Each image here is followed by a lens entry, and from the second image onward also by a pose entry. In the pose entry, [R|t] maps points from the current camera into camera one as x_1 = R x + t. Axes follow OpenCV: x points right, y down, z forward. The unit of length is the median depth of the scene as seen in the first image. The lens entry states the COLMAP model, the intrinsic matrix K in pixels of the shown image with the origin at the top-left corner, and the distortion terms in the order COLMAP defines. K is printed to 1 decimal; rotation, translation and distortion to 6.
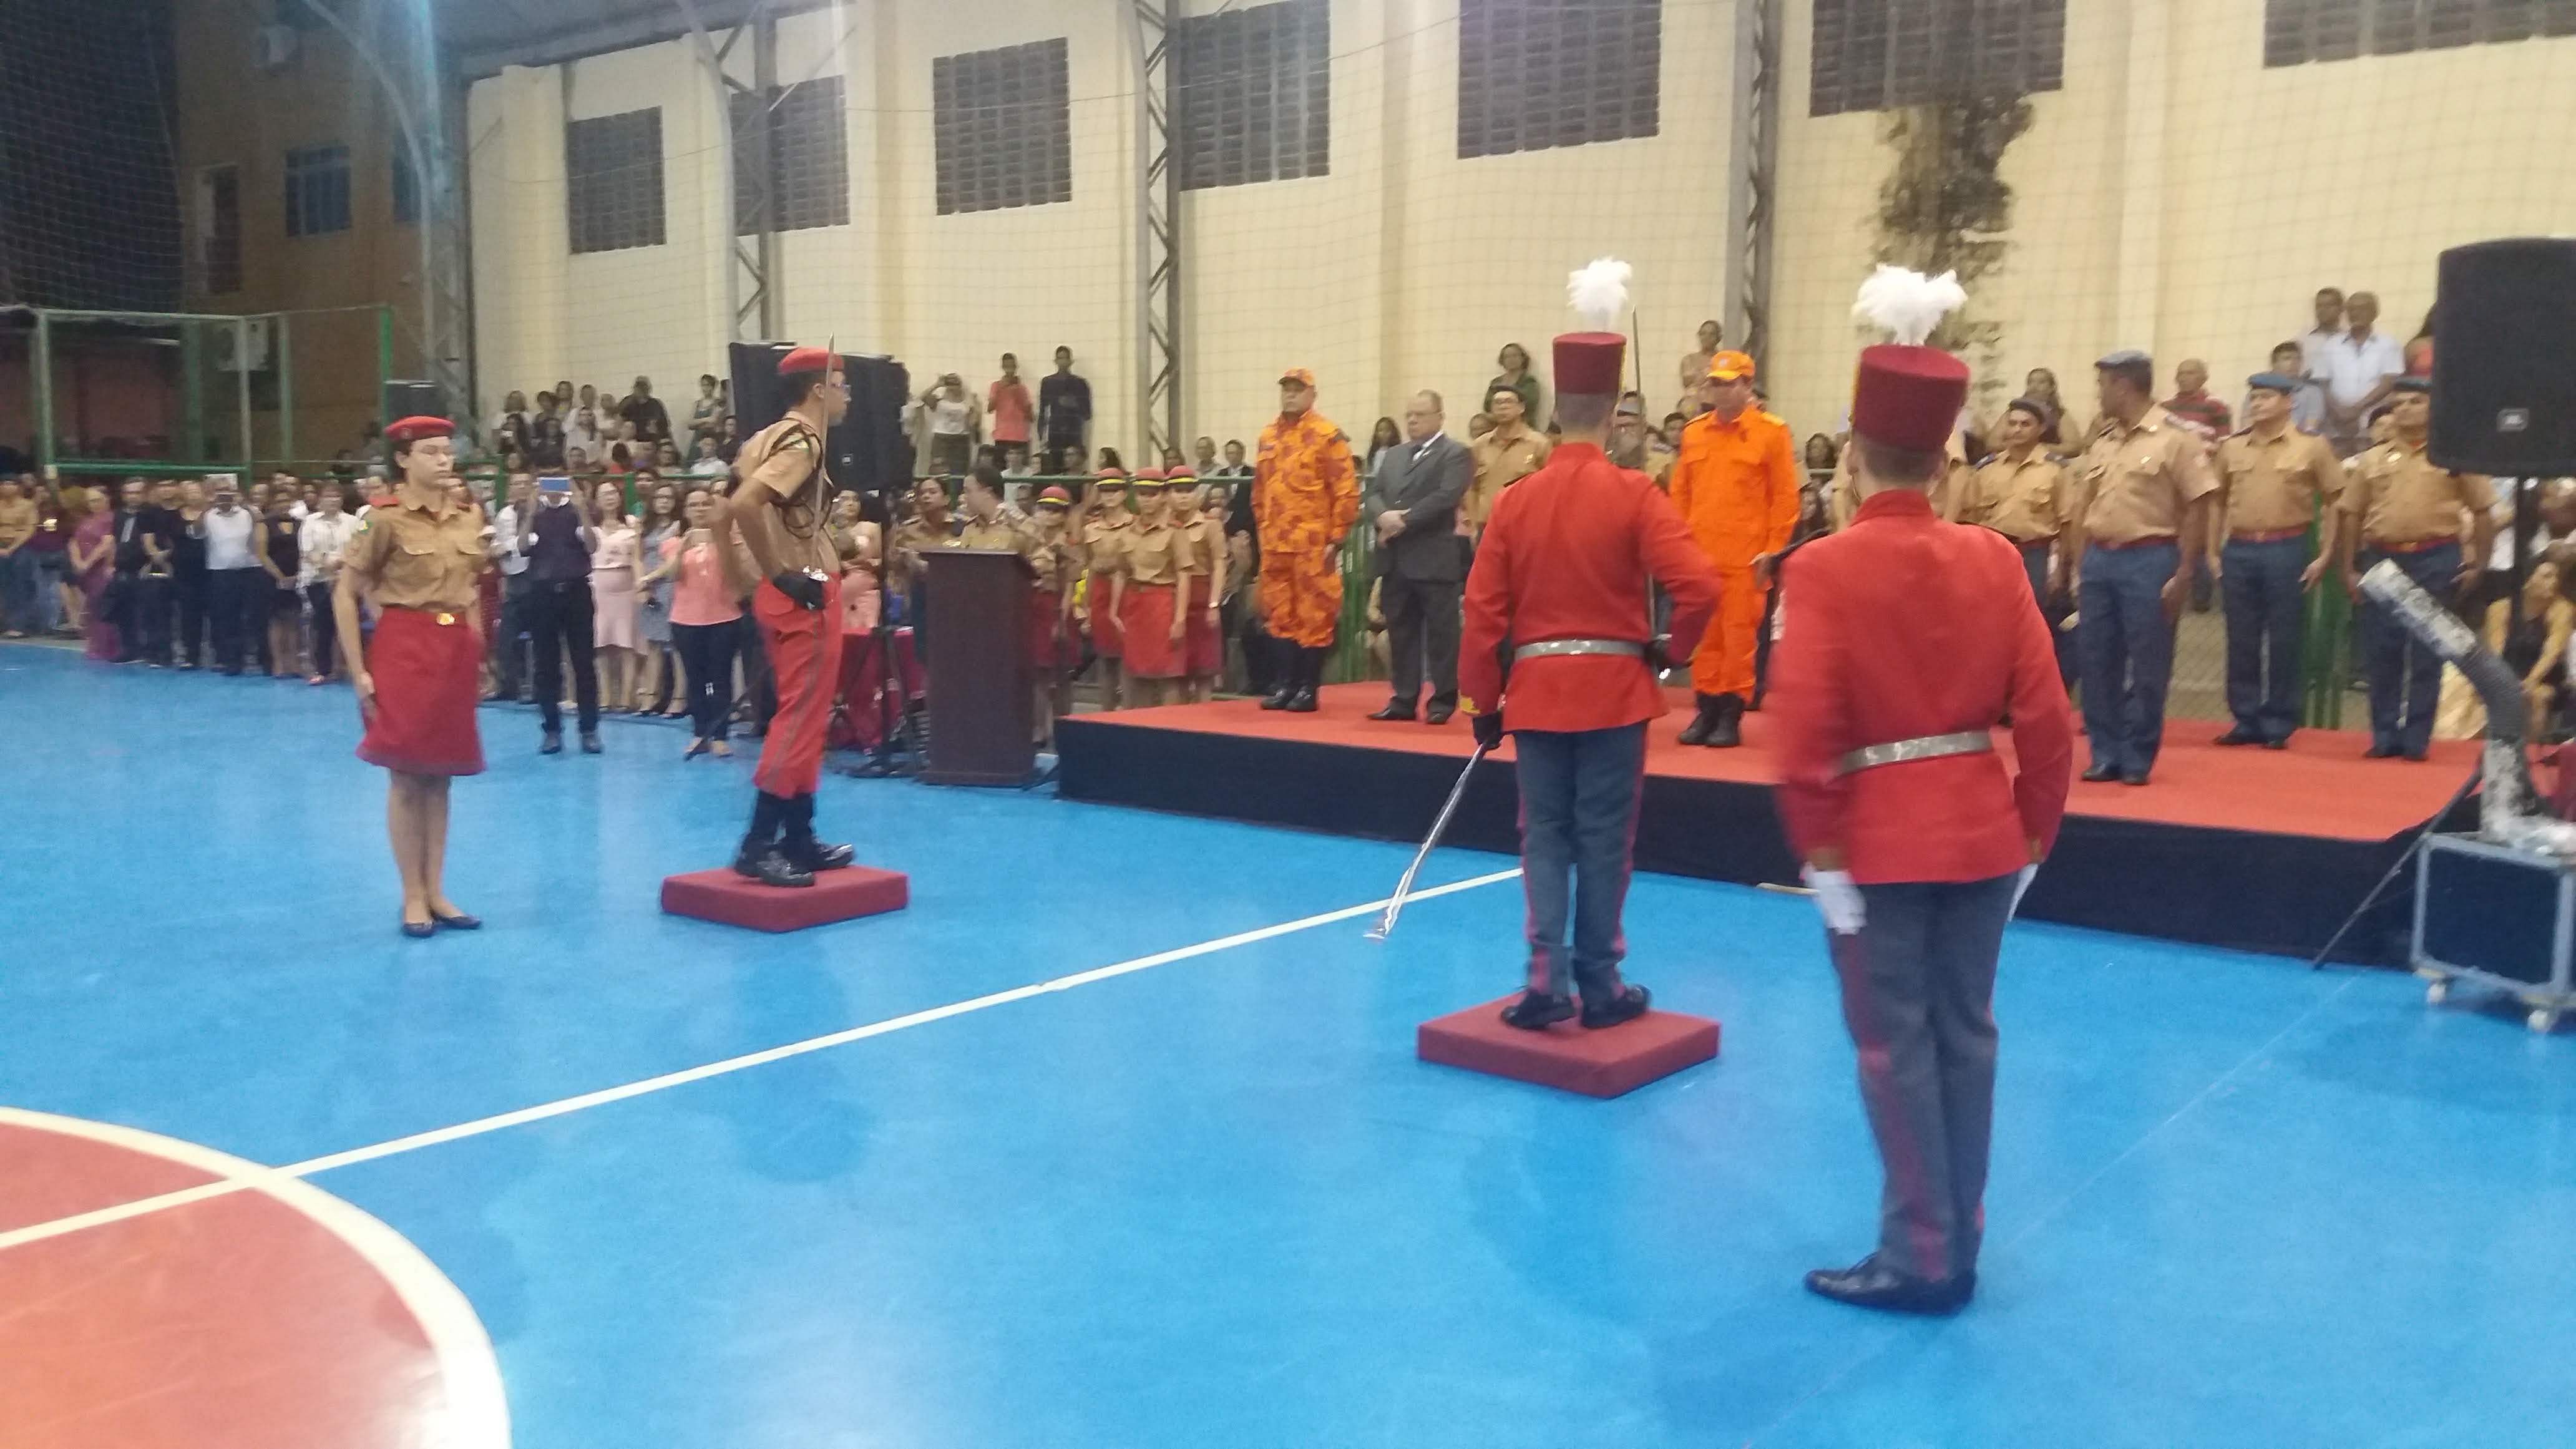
lens RADIAL K [[2158.8, 0, 1288.0], [0, 2158.8, 724.5], [0, 0, 1]] dist [0.118706, -0.296478]
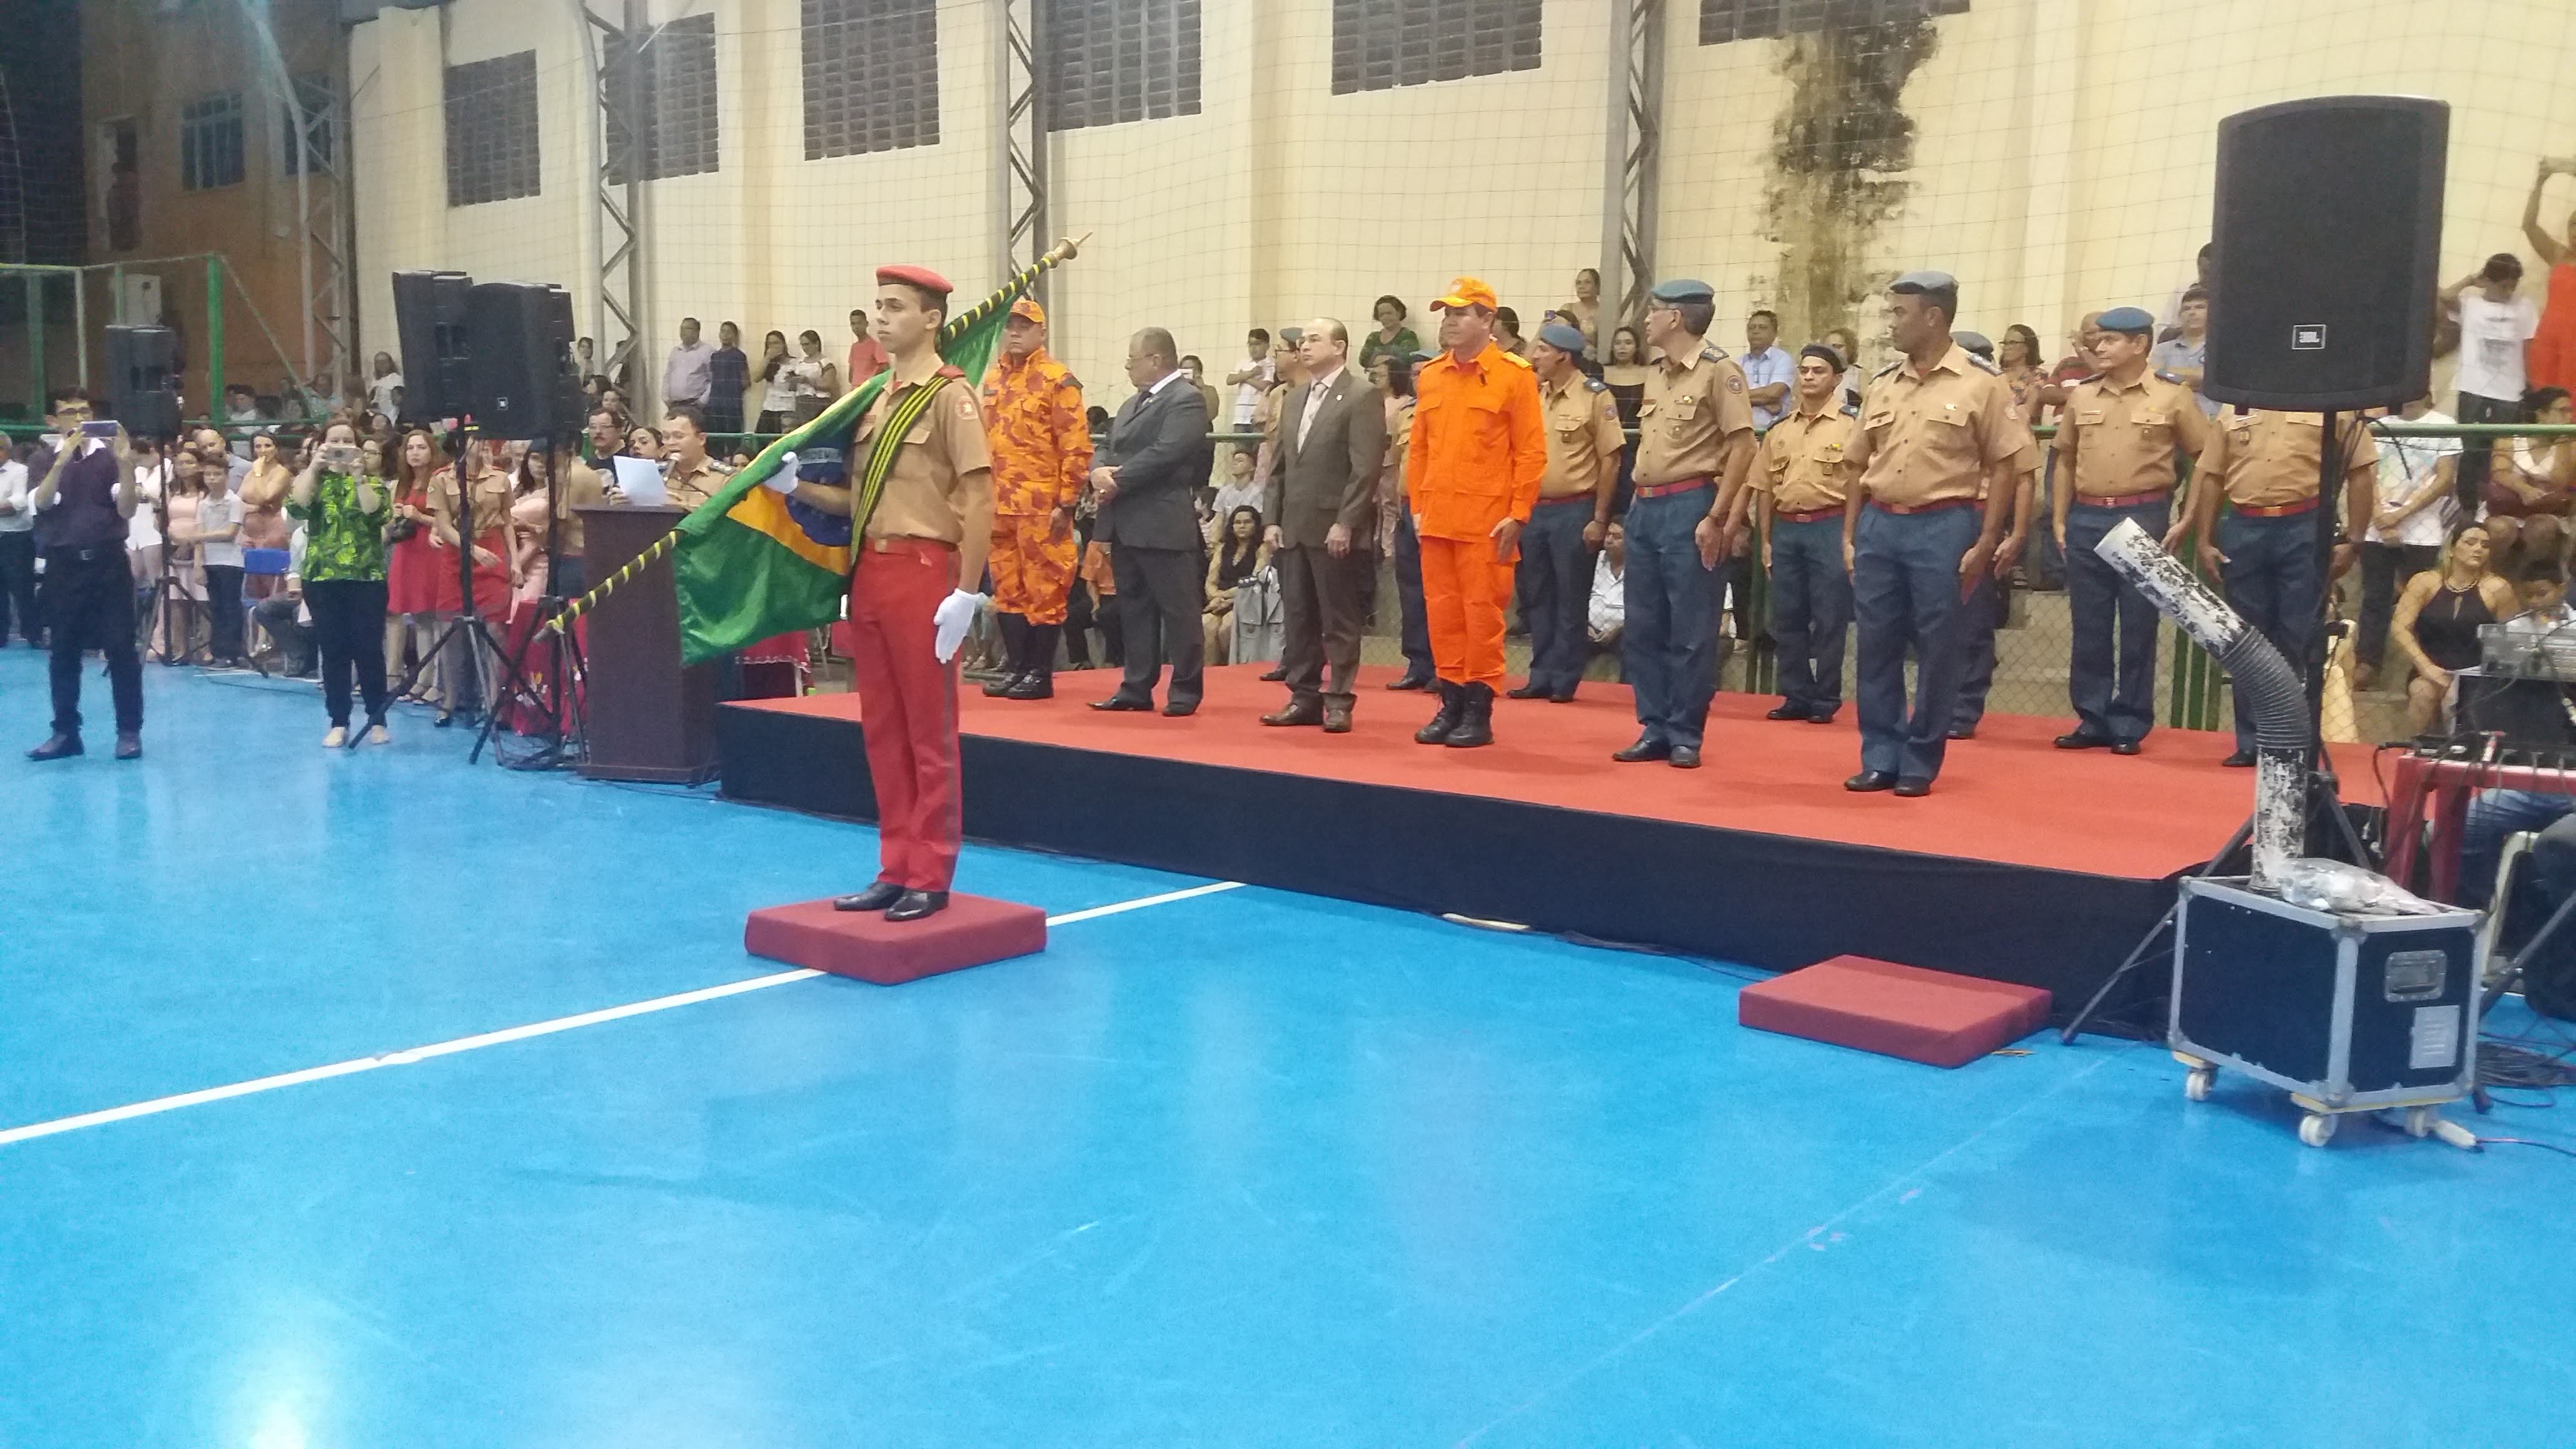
lens RADIAL K [[2158.8, 0, 1288.0], [0, 2158.8, 724.5], [0, 0, 1]] dist [0.118706, -0.296478]
pose [[0.999837, 0.008577, -0.015915, 0.087627], [-0.008435, 0.999924, 0.008957, -0.002990], [0.015991, -0.008821, 0.999833, 0.091227]]
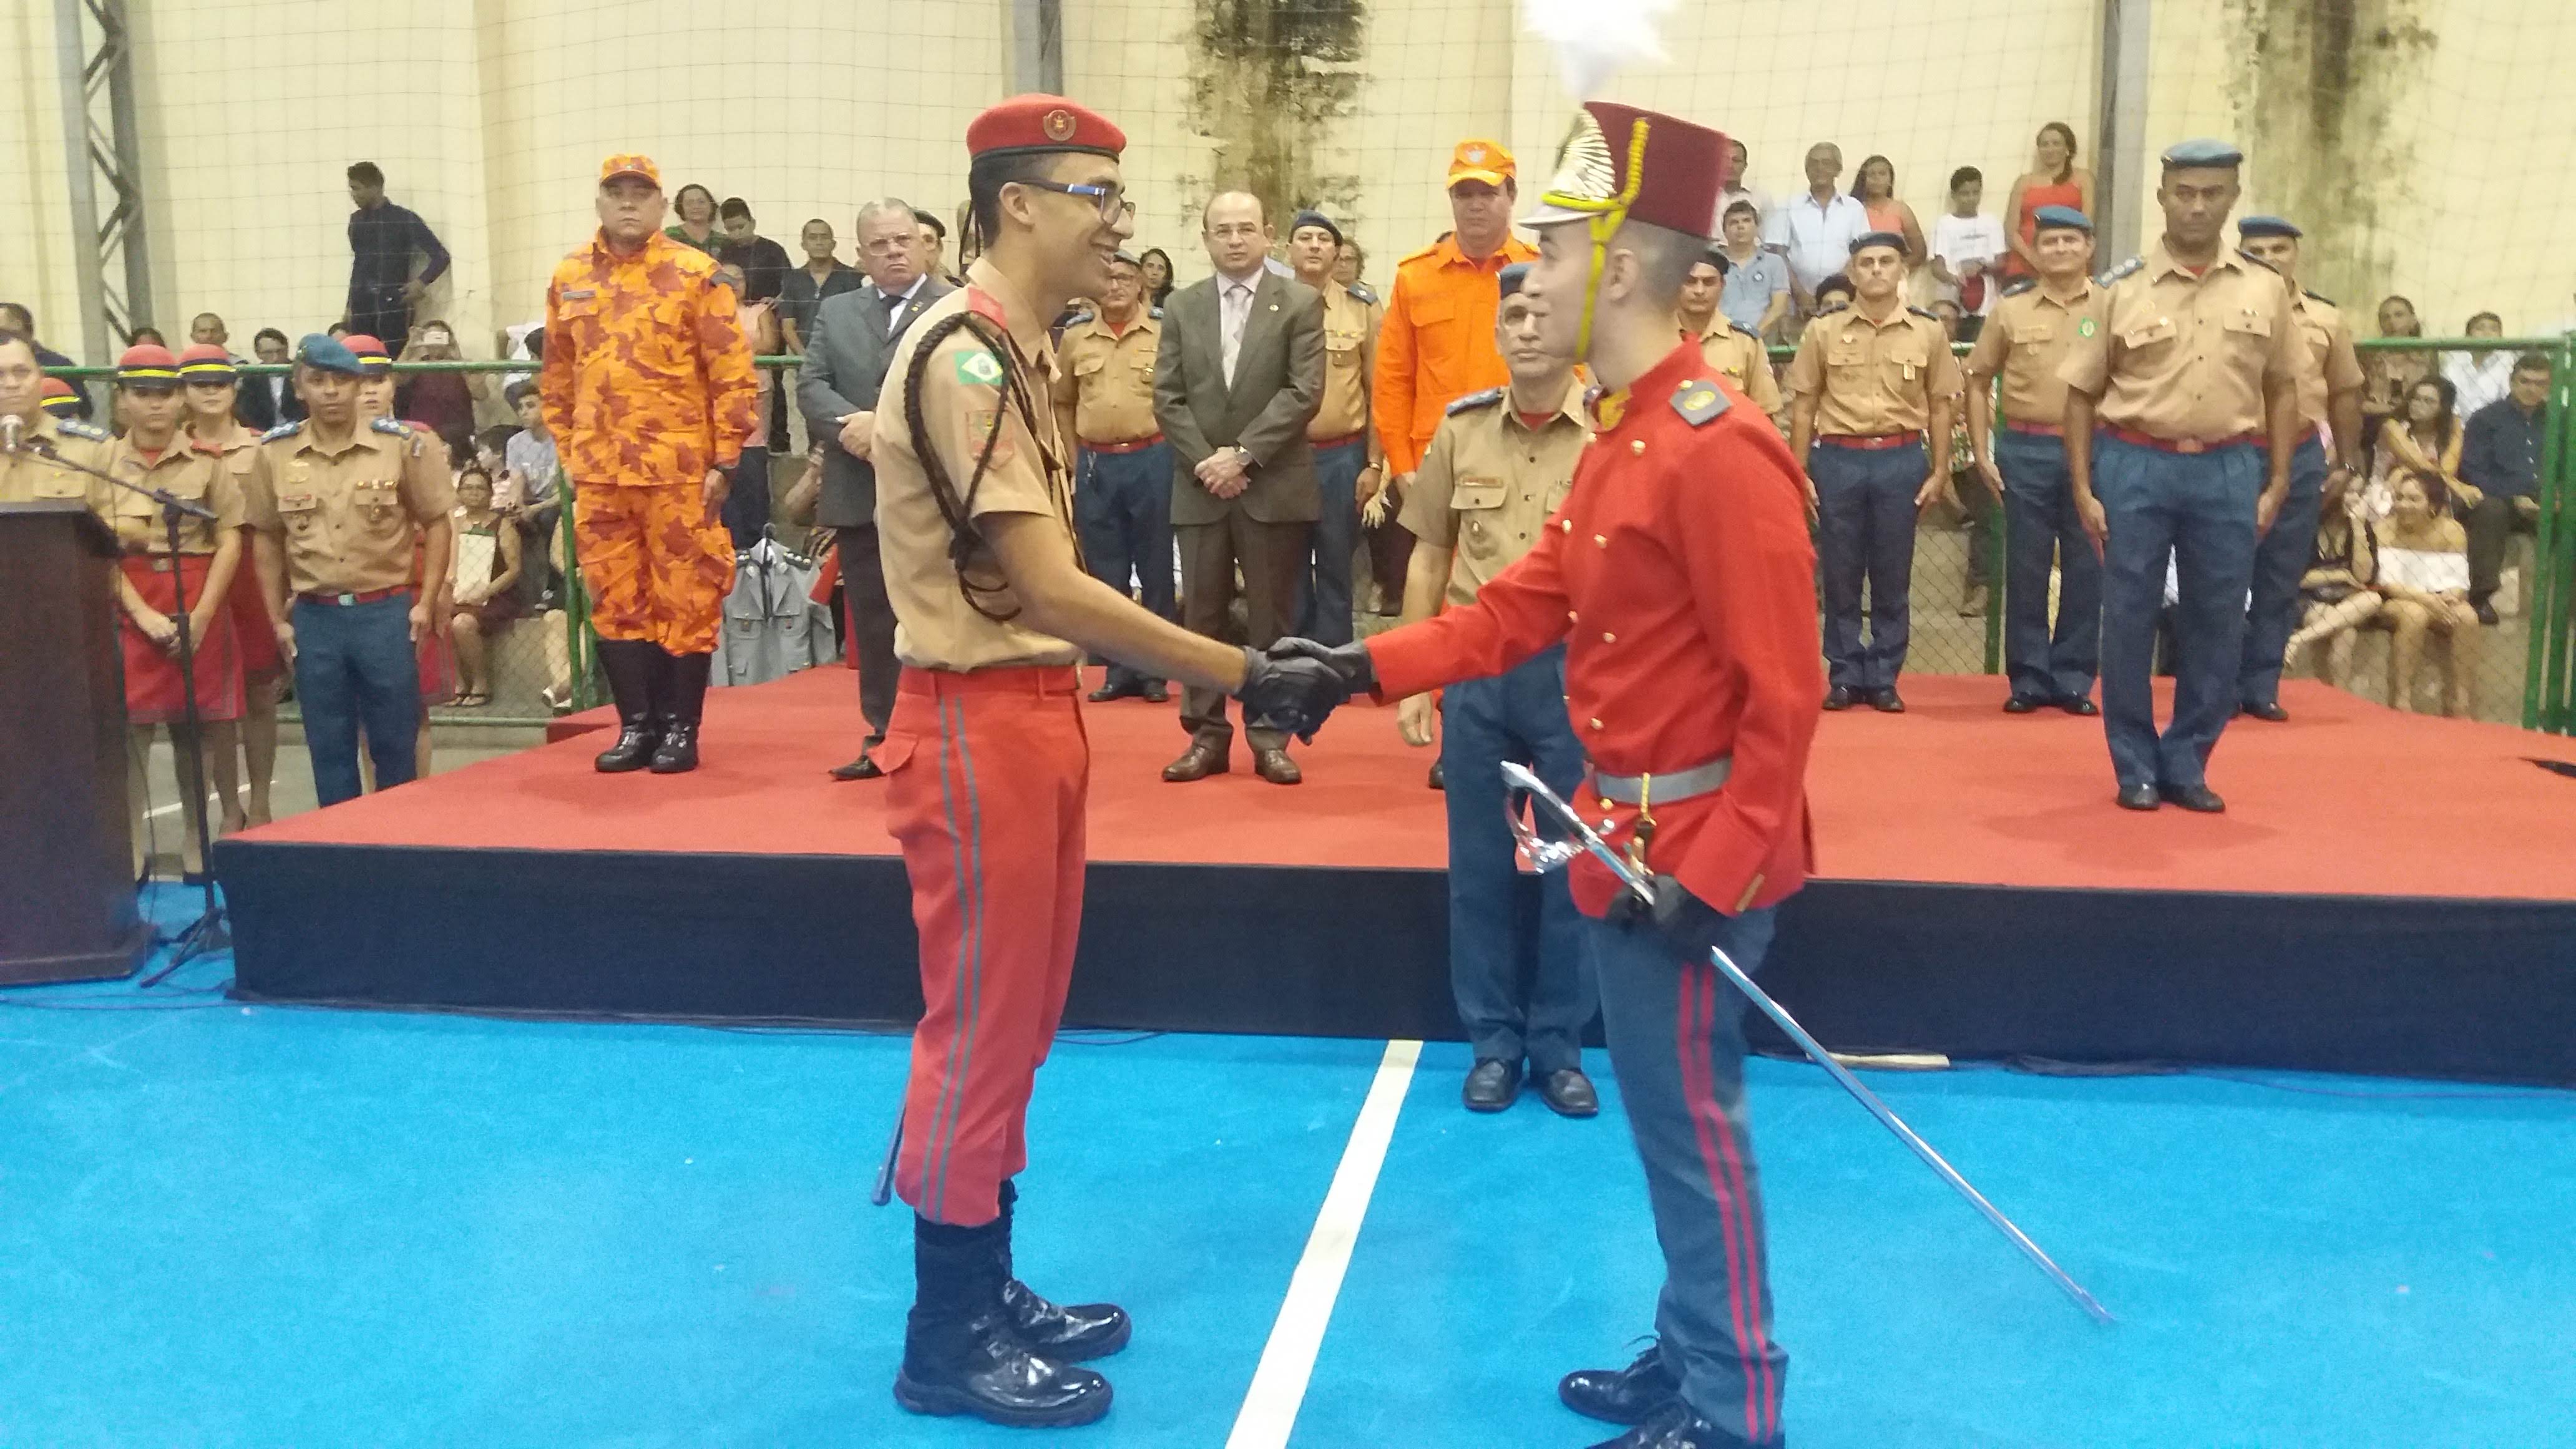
lens RADIAL K [[2162.9, 0, 1331.6], [0, 2162.9, 717.6], [0, 0, 1]] dist [0.139025, -0.291927]
pose [[0.873314, -0.078359, 0.480815, -0.083087], [0.061221, 0.996807, 0.051255, -0.026662], [-0.483296, -0.015326, 0.875323, 0.292986]]
